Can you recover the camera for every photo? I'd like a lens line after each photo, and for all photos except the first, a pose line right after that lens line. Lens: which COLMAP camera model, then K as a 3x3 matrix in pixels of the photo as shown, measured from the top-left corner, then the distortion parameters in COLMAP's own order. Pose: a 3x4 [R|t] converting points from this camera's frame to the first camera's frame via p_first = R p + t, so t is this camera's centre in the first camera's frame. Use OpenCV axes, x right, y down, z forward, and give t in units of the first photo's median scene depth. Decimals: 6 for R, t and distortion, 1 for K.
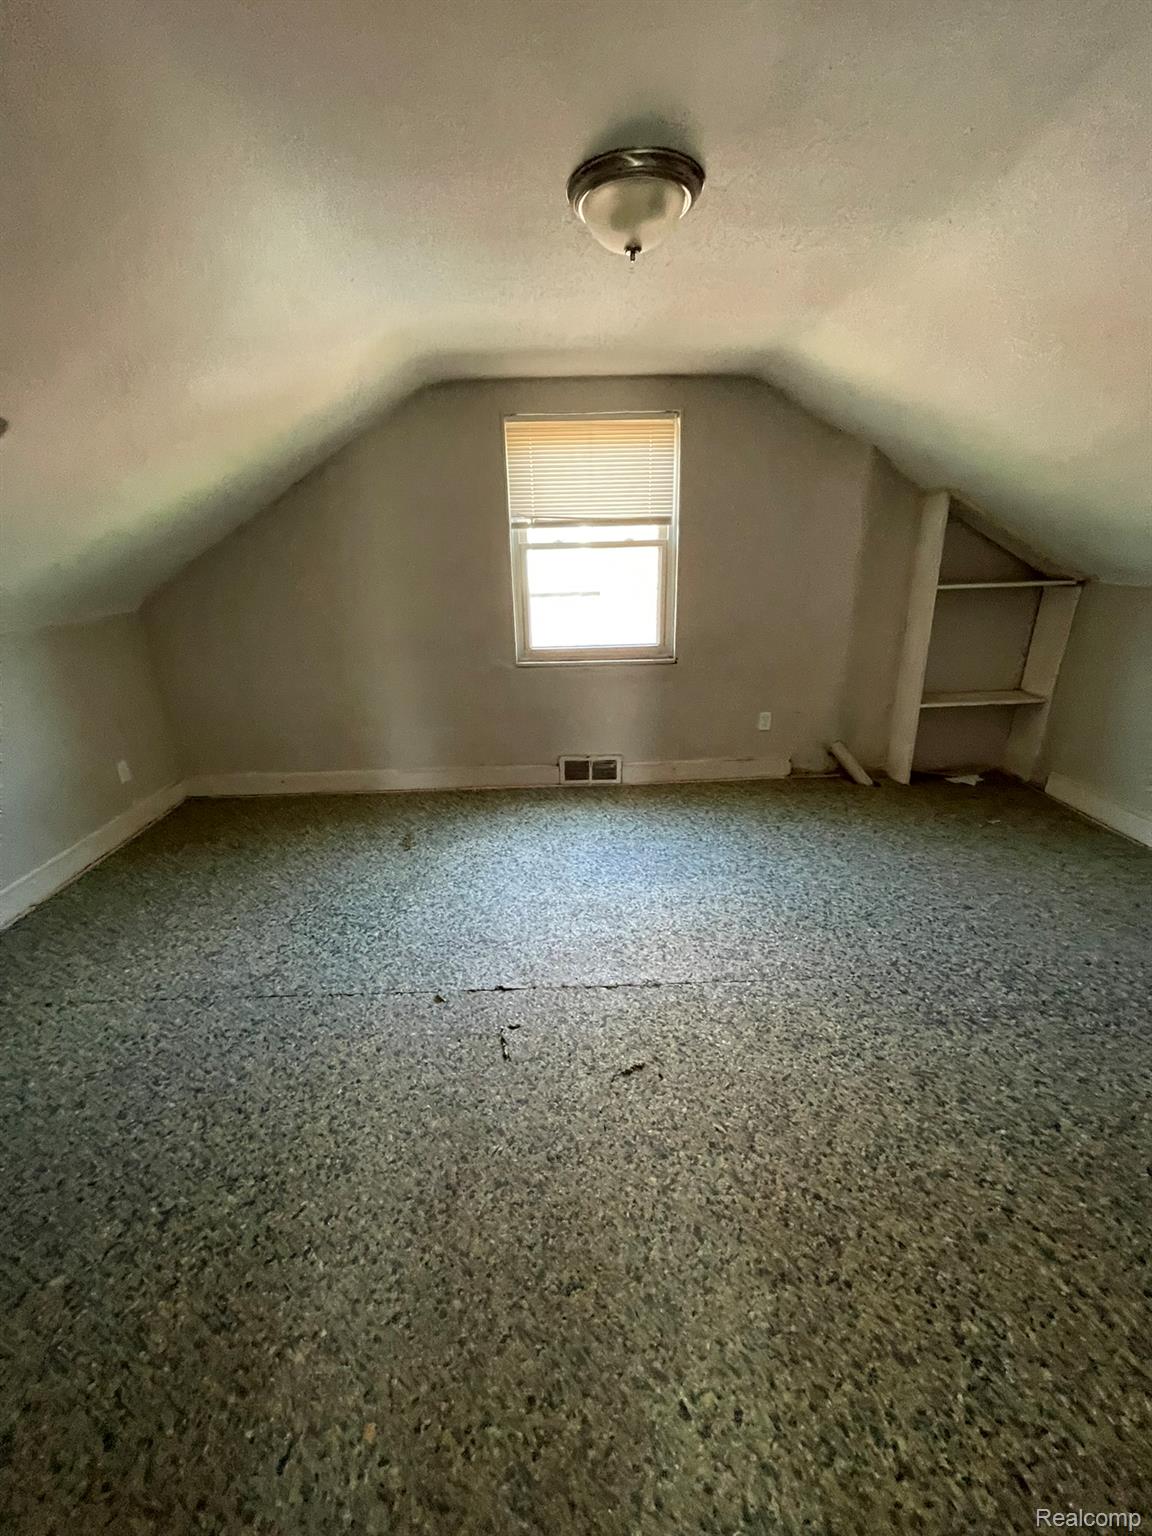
lens RADIAL K [[618.7, 0, 570.4], [0, 618.7, 764.0], [0, 0, 1]] dist [-0.004308, 0.001656]
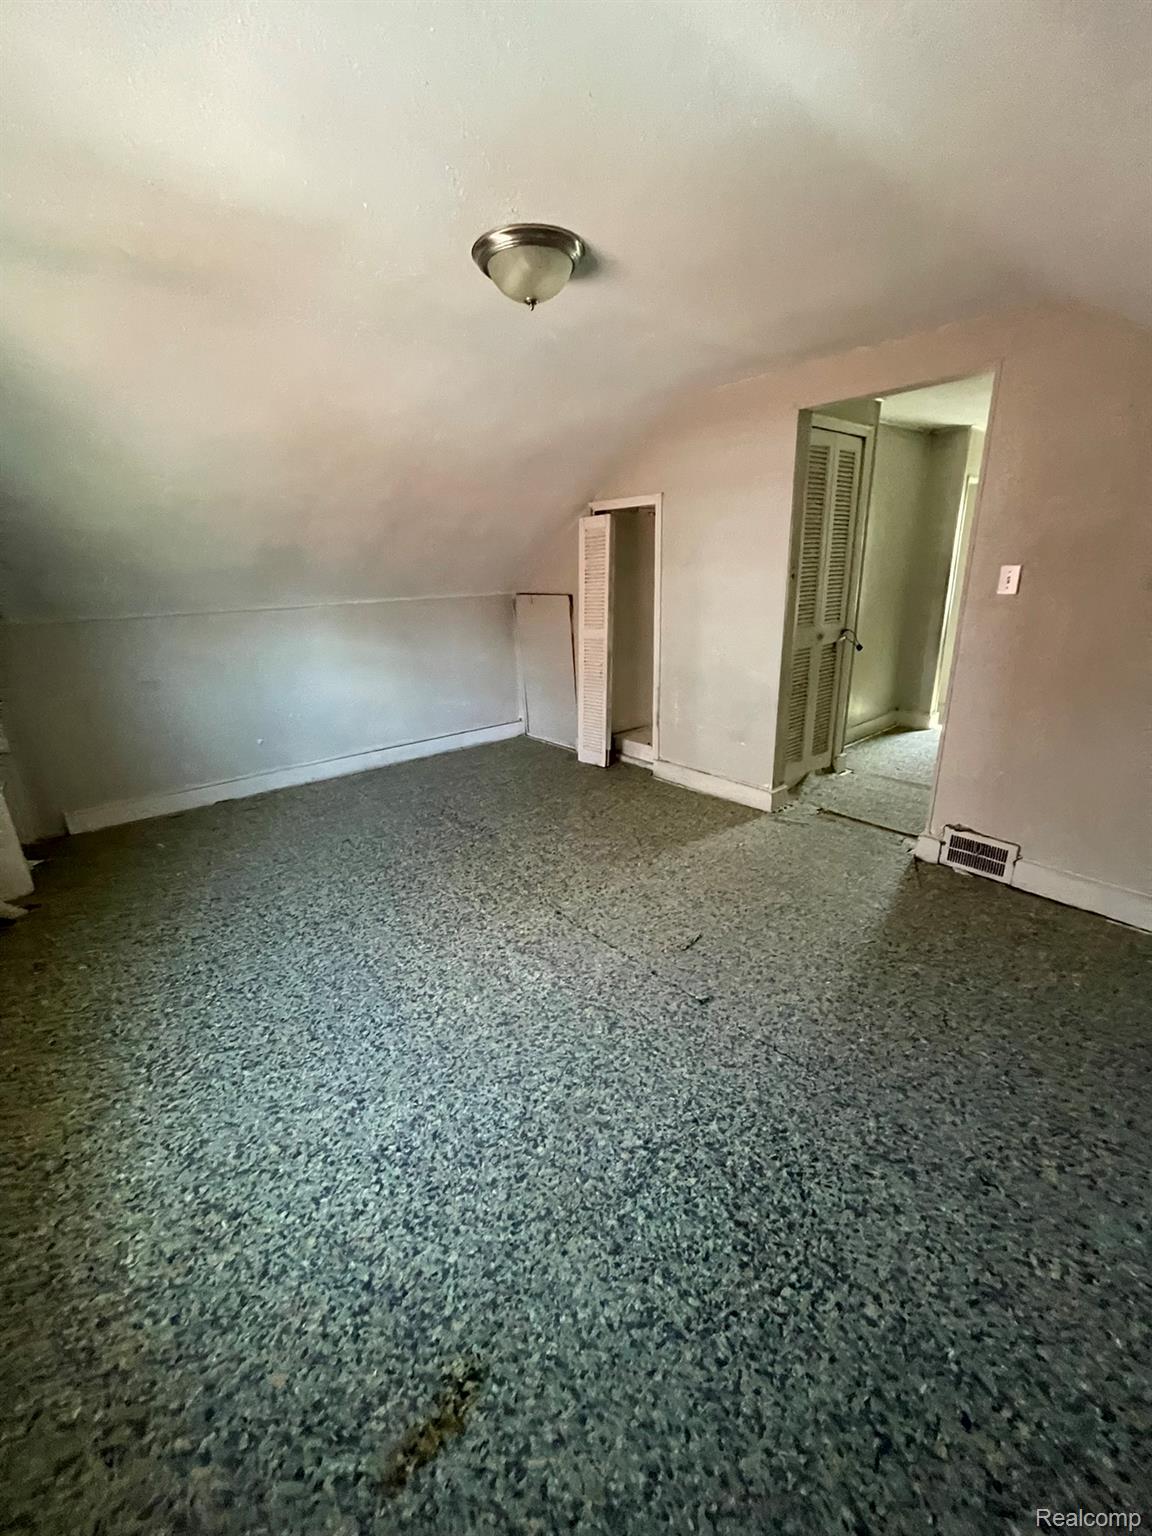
lens RADIAL K [[618.7, 0, 564.8], [0, 618.7, 770.5], [0, 0, 1]] dist [-0.004308, 0.001656]
pose [[-0.617158, -0.204142, 0.759896, -0.661939], [0.308547, 0.825620, 0.472388, -0.398283], [-0.723820, 0.526002, -0.446551, 1.262353]]
